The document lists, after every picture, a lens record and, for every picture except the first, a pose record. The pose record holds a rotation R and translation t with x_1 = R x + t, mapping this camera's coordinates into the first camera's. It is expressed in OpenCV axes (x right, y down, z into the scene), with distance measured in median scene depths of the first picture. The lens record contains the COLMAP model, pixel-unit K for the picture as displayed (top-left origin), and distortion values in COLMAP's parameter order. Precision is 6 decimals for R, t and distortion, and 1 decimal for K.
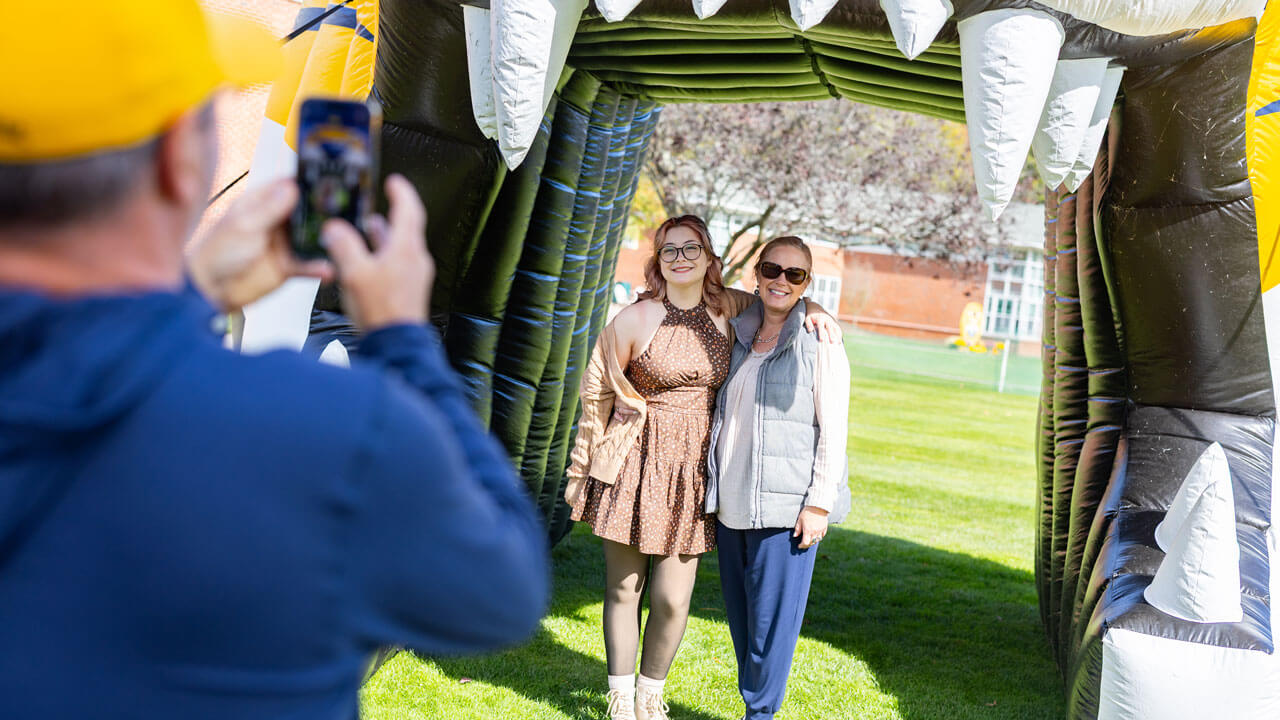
lens RADIAL K [[1852.1, 0, 635.6], [0, 1852.1, 364.1], [0, 0, 1]] dist [0.032558, 0.111440]
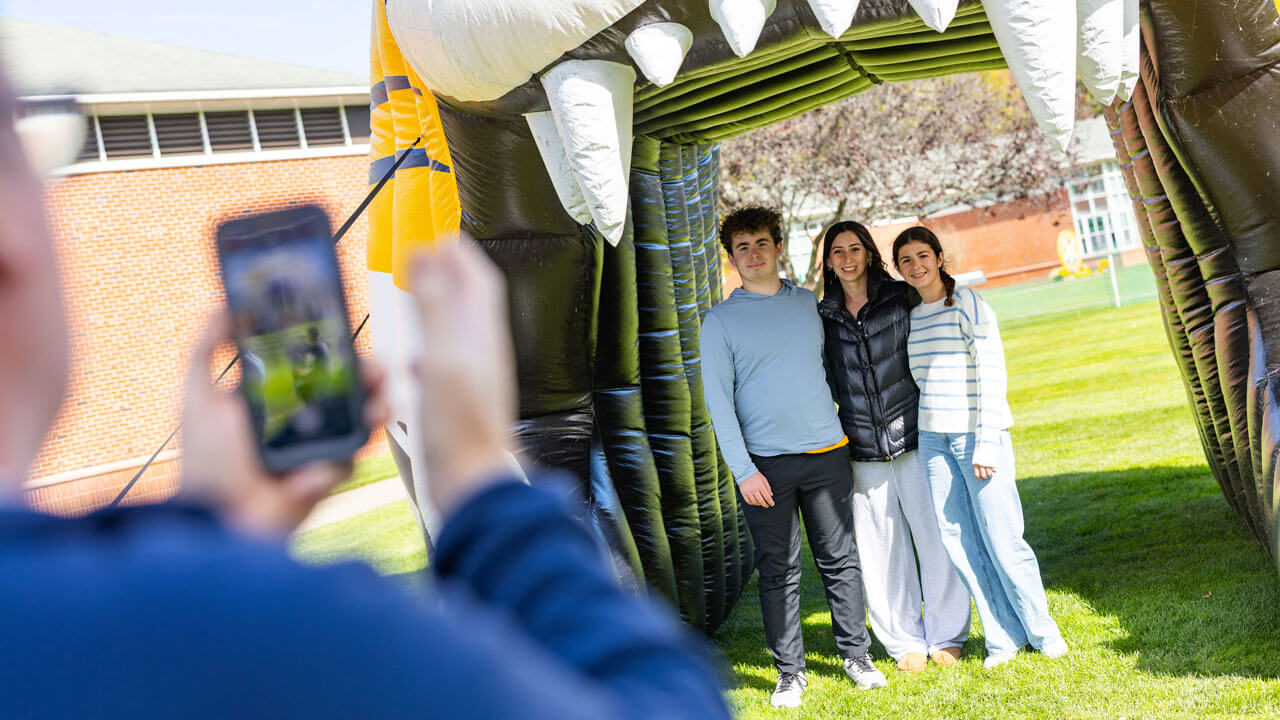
lens RADIAL K [[1852.1, 0, 635.6], [0, 1852.1, 364.1], [0, 0, 1]] dist [0.032558, 0.111440]
pose [[0.950724, -0.304778, -0.056870, -0.010977], [0.303198, 0.952291, -0.034813, 0.000944], [0.064767, 0.015855, 0.997774, -0.047645]]
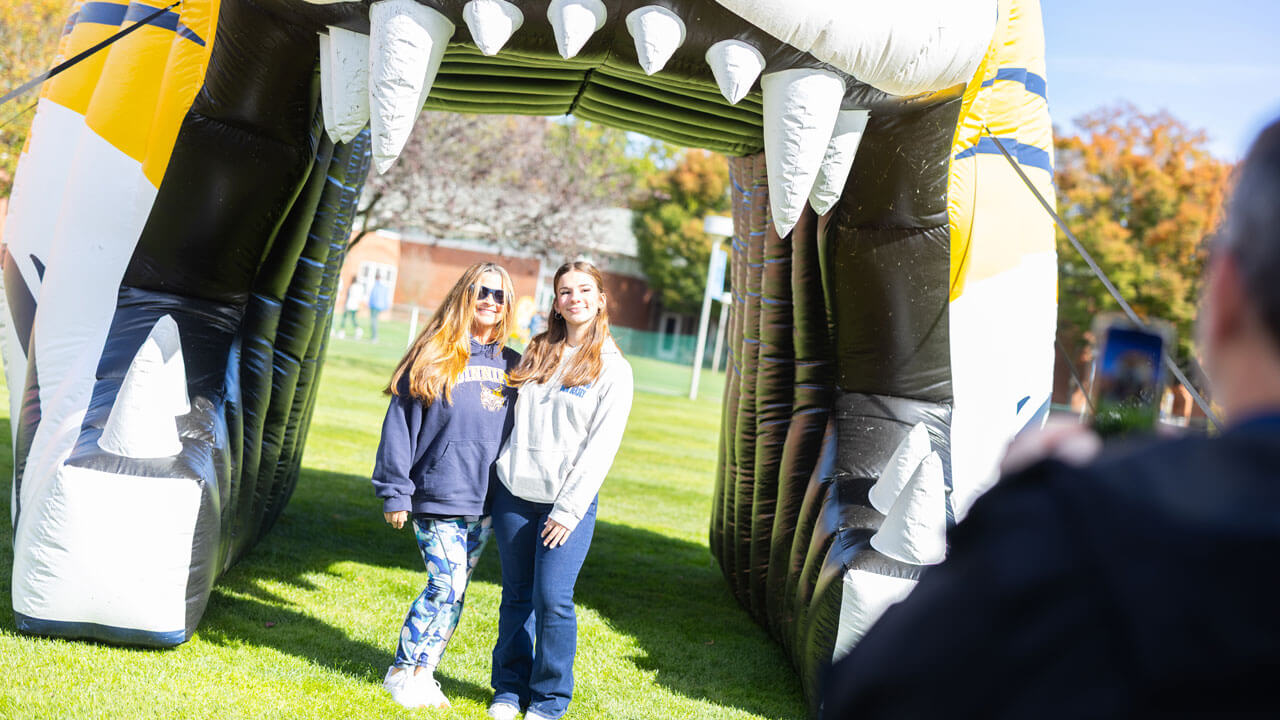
lens RADIAL K [[1852.1, 0, 635.6], [0, 1852.1, 364.1], [0, 0, 1]] dist [0.032558, 0.111440]
pose [[0.968826, 0.027438, 0.246219, -0.138172], [-0.028830, 0.999582, 0.002051, 0.004982], [-0.246060, -0.009085, 0.969212, -0.116249]]
